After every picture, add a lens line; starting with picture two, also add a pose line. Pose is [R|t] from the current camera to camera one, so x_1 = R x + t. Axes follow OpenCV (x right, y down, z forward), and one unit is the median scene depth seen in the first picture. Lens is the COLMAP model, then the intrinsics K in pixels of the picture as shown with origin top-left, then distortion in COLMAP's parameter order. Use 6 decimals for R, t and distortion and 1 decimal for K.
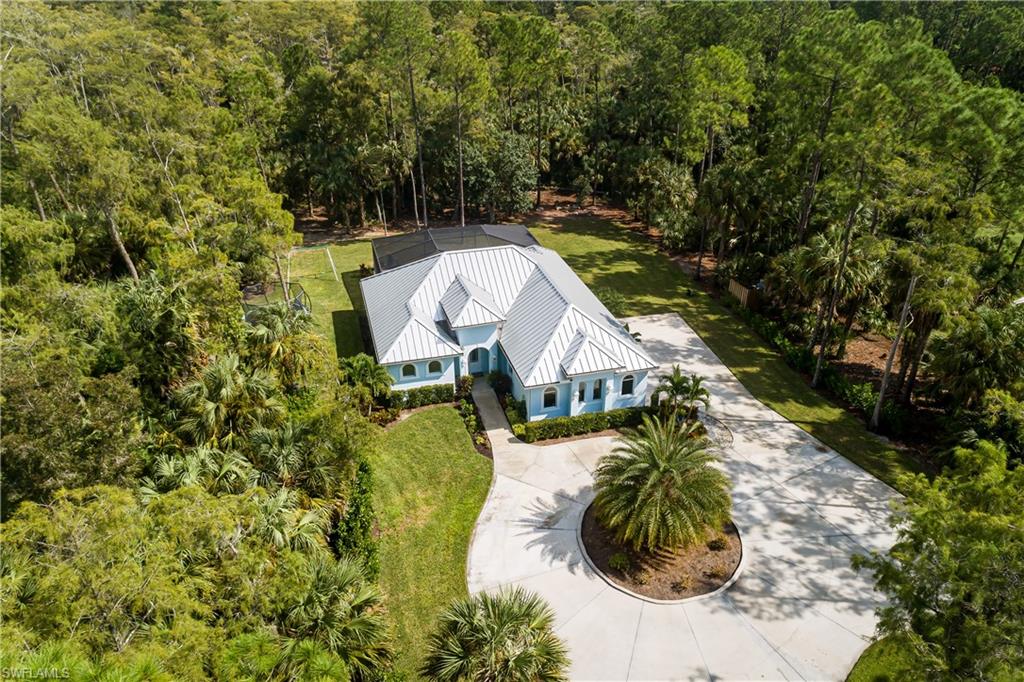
lens RADIAL K [[707.0, 0, 539.2], [0, 707.0, 355.1], [0, 0, 1]] dist [0.008250, 0.002314]
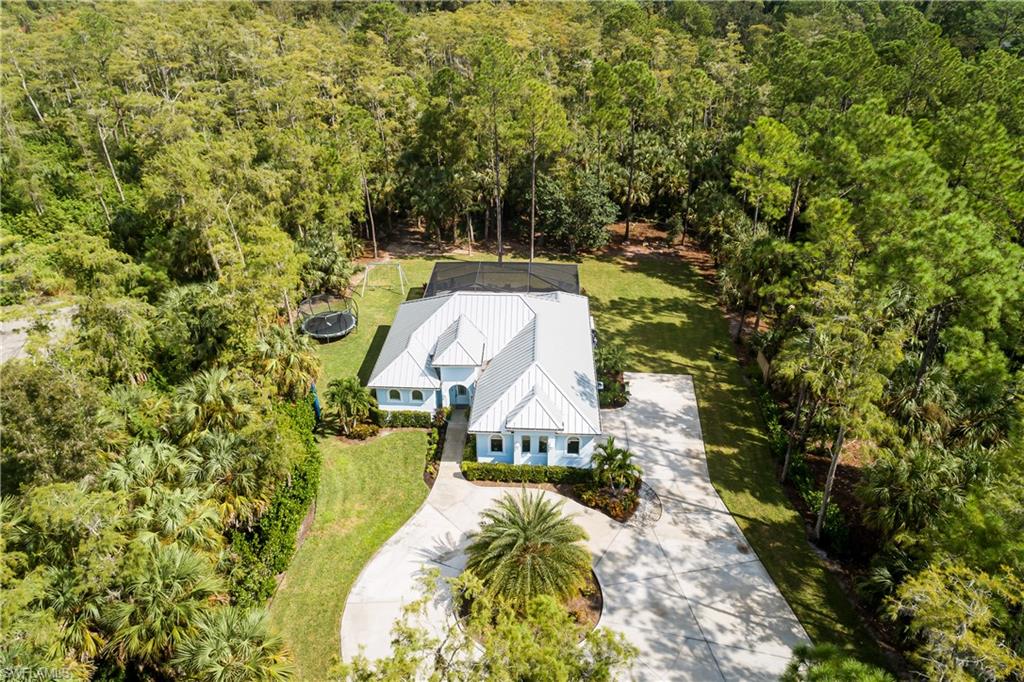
lens RADIAL K [[712.3, 0, 512.0], [0, 712.3, 341.0], [0, 0, 1]] dist [0.003340, -0.000175]
pose [[0.942422, 0.156165, -0.295725, 0.324450], [-0.156566, 0.987412, 0.022480, -0.120578], [0.295513, 0.025115, 0.955009, -0.055033]]
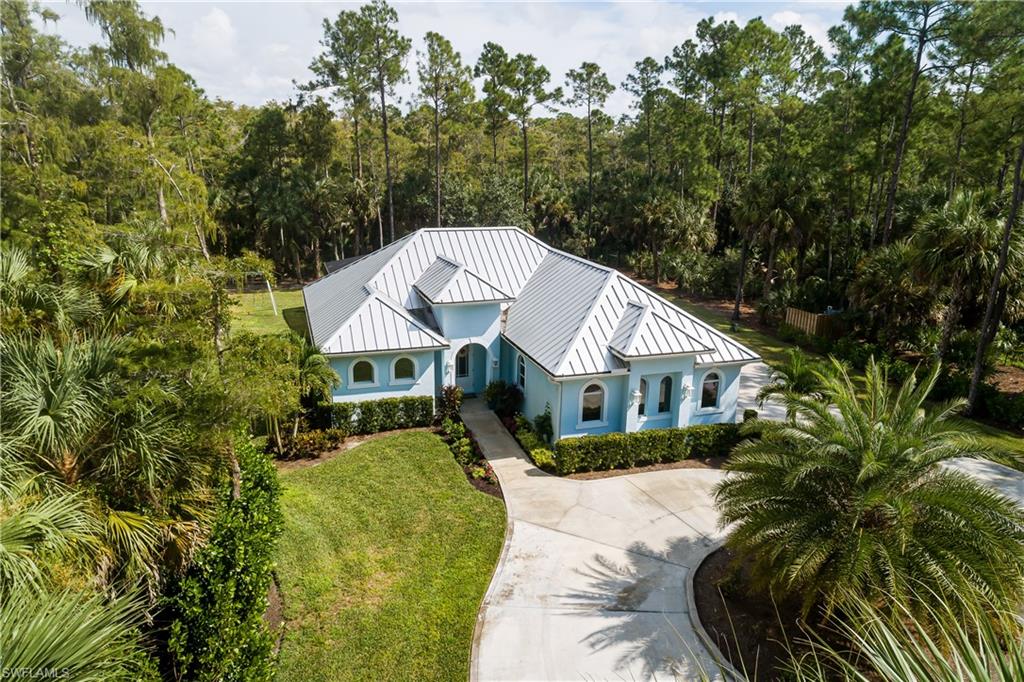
lens RADIAL K [[684.1, 0, 516.8], [0, 684.1, 340.9], [0, 0, 1]] dist [0.008718, 0.001453]
pose [[0.999627, -0.002147, 0.027221, -0.063052], [0.008451, 0.972278, -0.233673, 0.138296], [-0.025965, 0.233816, 0.971934, 0.392081]]
